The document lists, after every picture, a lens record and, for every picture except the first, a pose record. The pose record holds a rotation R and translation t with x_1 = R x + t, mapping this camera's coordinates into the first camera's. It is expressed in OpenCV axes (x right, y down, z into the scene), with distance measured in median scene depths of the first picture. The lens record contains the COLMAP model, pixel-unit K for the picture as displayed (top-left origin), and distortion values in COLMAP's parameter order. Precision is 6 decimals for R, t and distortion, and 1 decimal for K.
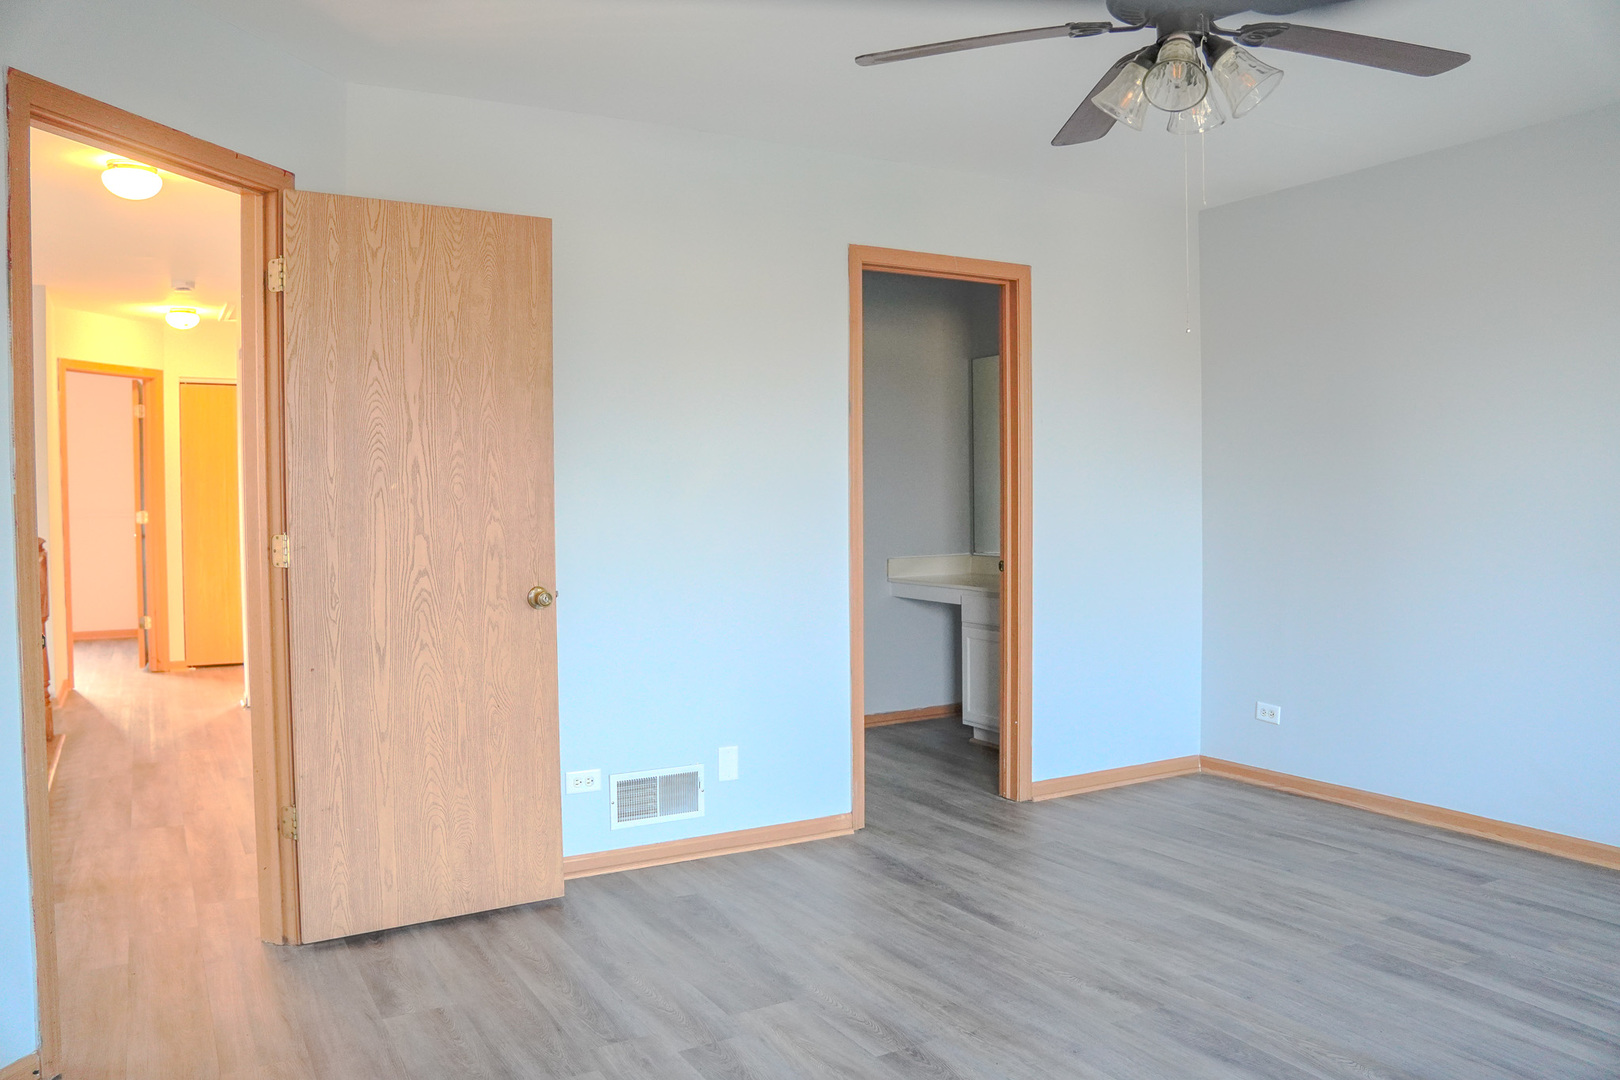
lens RADIAL K [[1206.7, 0, 817.7], [0, 1206.7, 539.1], [0, 0, 1]] dist [-0.104257, 0.056430]
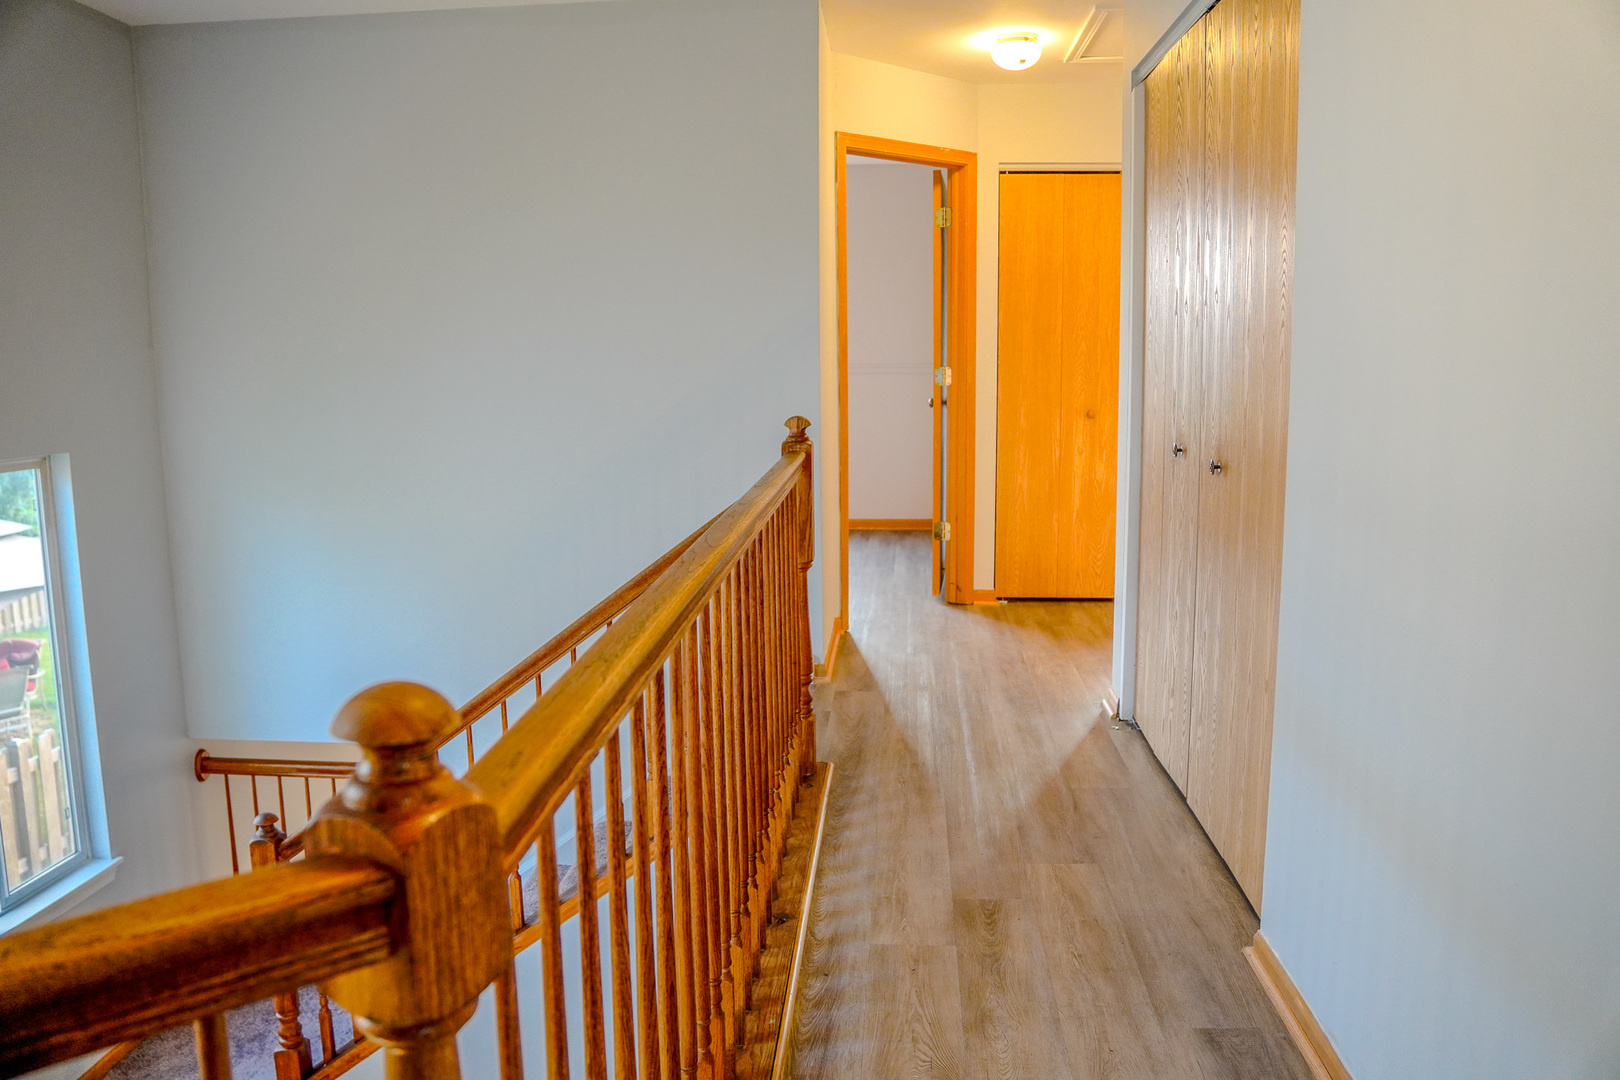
lens RADIAL K [[1206.7, 0, 813.1], [0, 1206.7, 540.1], [0, 0, 1]] dist [-0.104257, 0.056430]
pose [[0.826940, 0.083889, -0.555998, -0.250346], [-0.016139, 0.991942, 0.125661, -0.011071], [0.562059, -0.094941, 0.821630, 0.387660]]
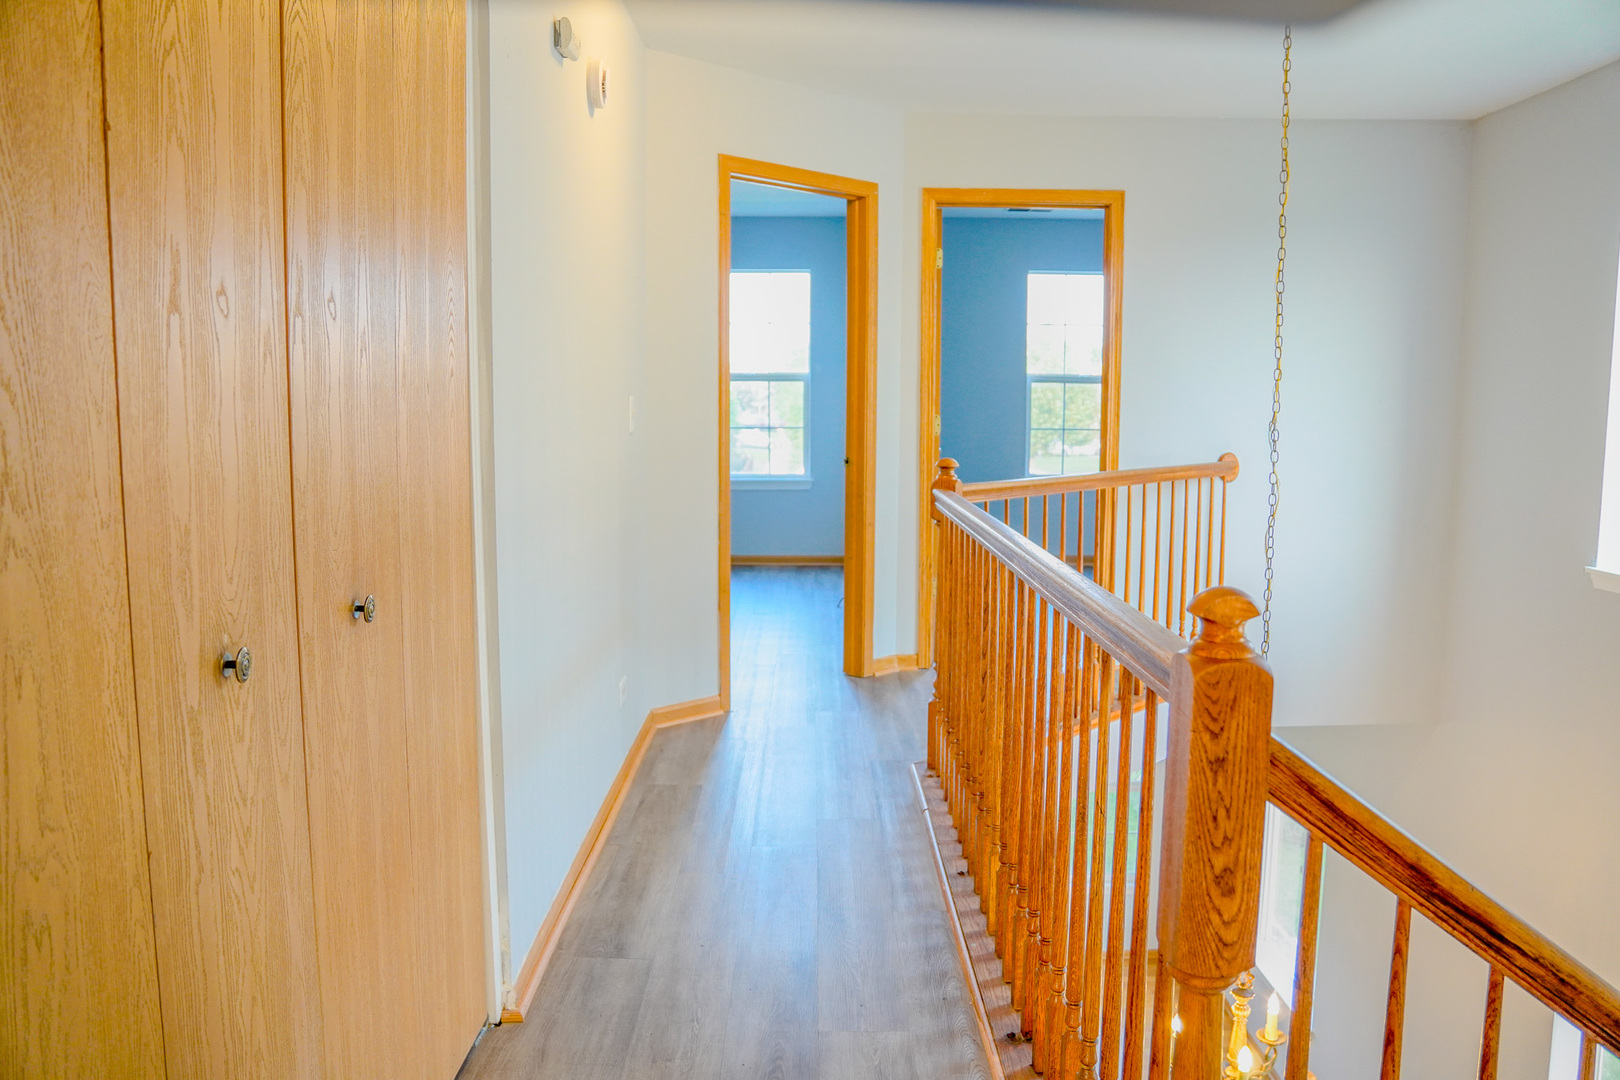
lens RADIAL K [[1206.7, 0, 809.8], [0, 1206.7, 535.8], [0, 0, 1]] dist [-0.104257, 0.056430]
pose [[-0.866125, -0.053081, 0.497001, -0.516502], [0.021561, 0.989452, 0.143250, -0.029571], [-0.499362, 0.134788, -0.855845, 0.881565]]
